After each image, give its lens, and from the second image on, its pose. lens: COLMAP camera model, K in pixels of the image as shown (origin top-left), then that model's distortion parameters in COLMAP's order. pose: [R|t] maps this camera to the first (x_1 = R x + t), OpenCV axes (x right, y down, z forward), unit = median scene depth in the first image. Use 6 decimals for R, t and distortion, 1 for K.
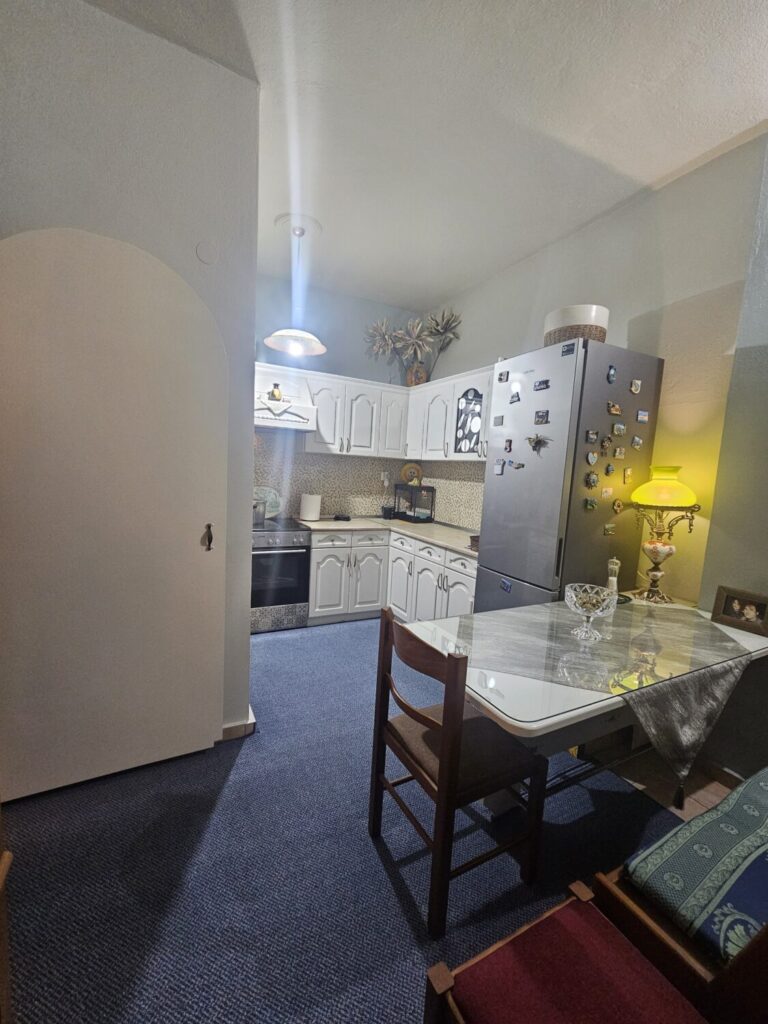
lens RADIAL K [[418.3, 0, 373.8], [0, 418.3, 516.0], [0, 0, 1]] dist [0.000354, -0.000075]
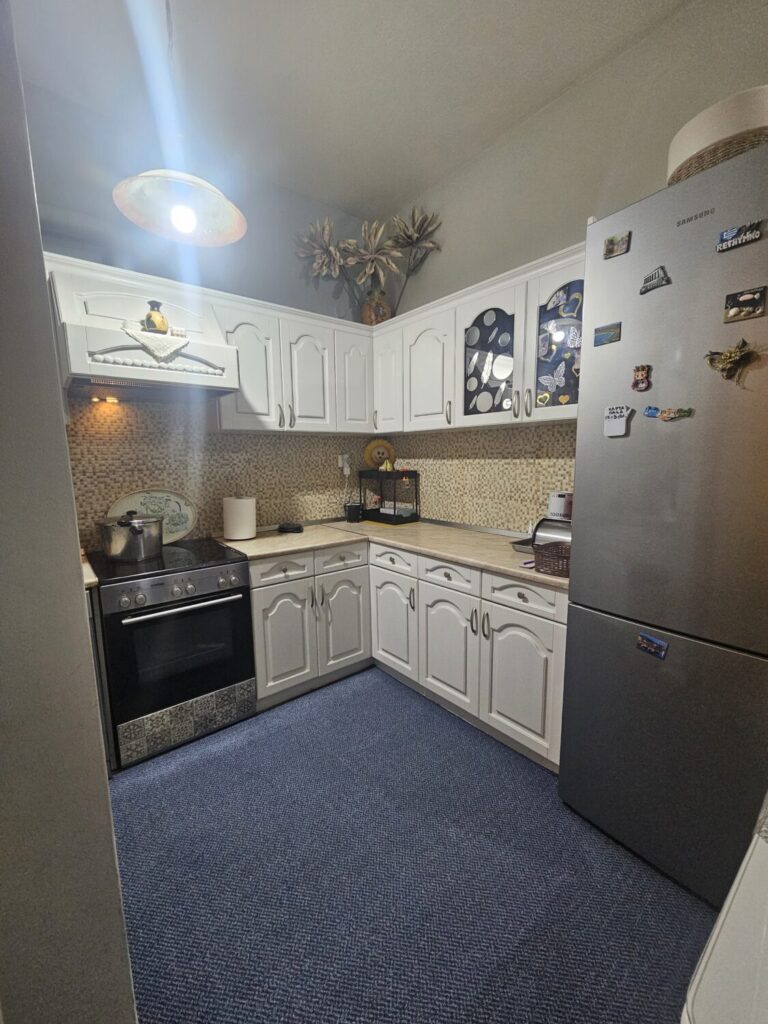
lens RADIAL K [[420.1, 0, 376.9], [0, 420.1, 515.7], [0, 0, 1]] dist [-0.001311, -0.000177]
pose [[0.977268, -0.099253, 0.187341, -0.079146], [0.093117, 0.994798, 0.041297, -0.037001], [-0.190465, -0.022913, 0.981426, 0.396547]]
